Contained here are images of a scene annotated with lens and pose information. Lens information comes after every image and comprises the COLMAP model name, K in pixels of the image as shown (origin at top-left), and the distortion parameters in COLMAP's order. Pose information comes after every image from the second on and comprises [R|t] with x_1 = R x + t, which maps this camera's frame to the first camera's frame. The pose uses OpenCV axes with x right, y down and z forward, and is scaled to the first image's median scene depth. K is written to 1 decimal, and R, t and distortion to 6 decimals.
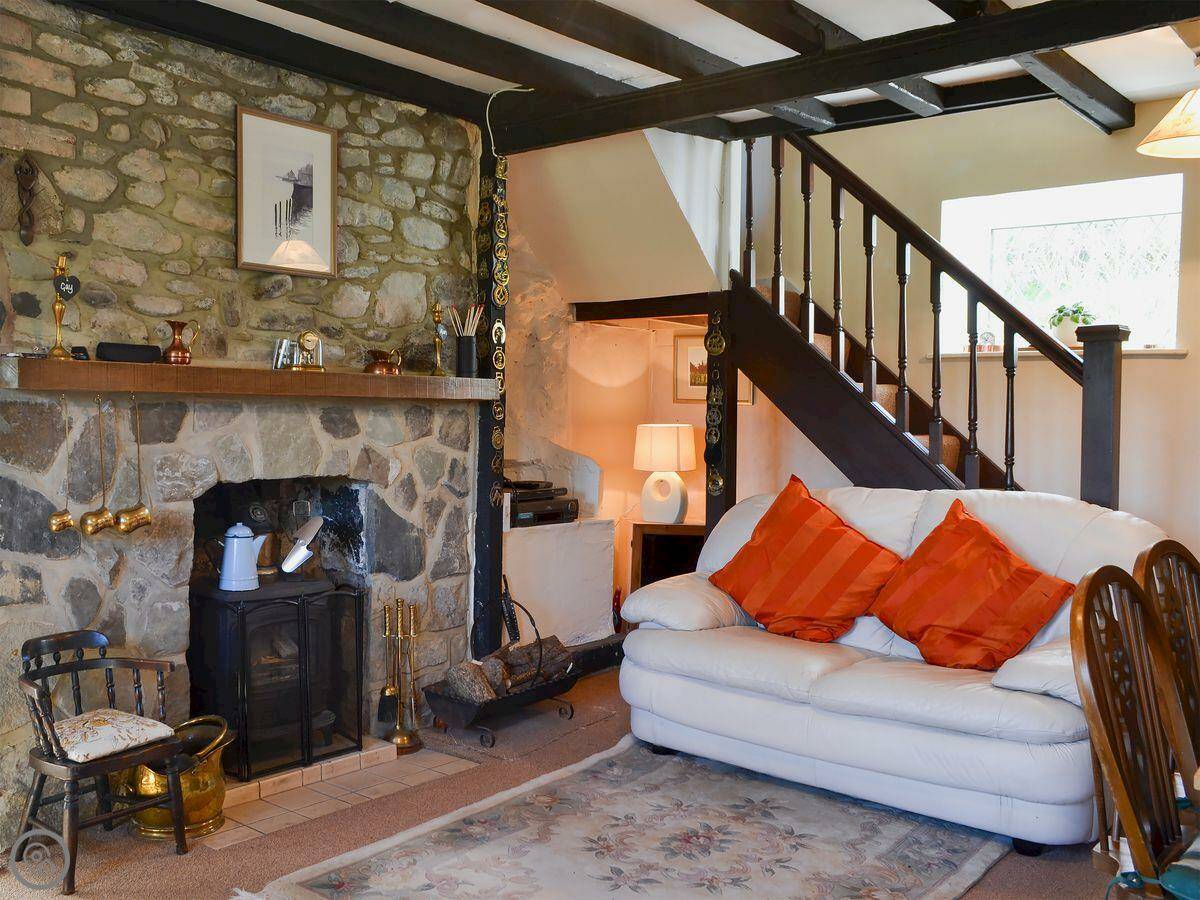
lens RADIAL K [[1170.5, 0, 490.8], [0, 1170.5, 455.1], [0, 0, 1]] dist [-0.000179, 0.008047]
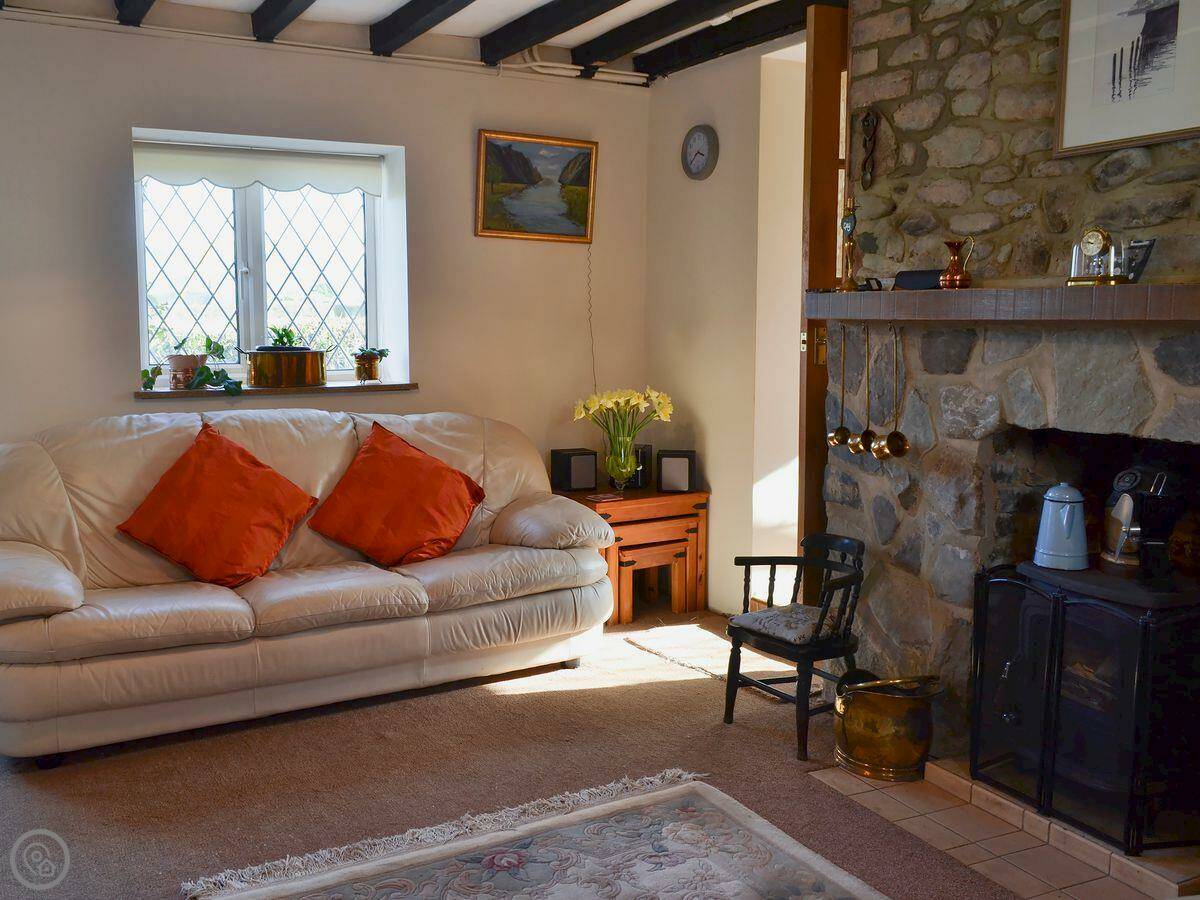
lens RADIAL K [[1084.1, 0, 551.0], [0, 1084.1, 427.4], [0, 0, 1]] dist [-0.000312, 0.002955]
pose [[-0.368896, 0.079757, -0.926042, 0.627870], [-0.041229, 0.993927, 0.102028, -0.042309], [0.928556, 0.075818, -0.363368, 1.008883]]
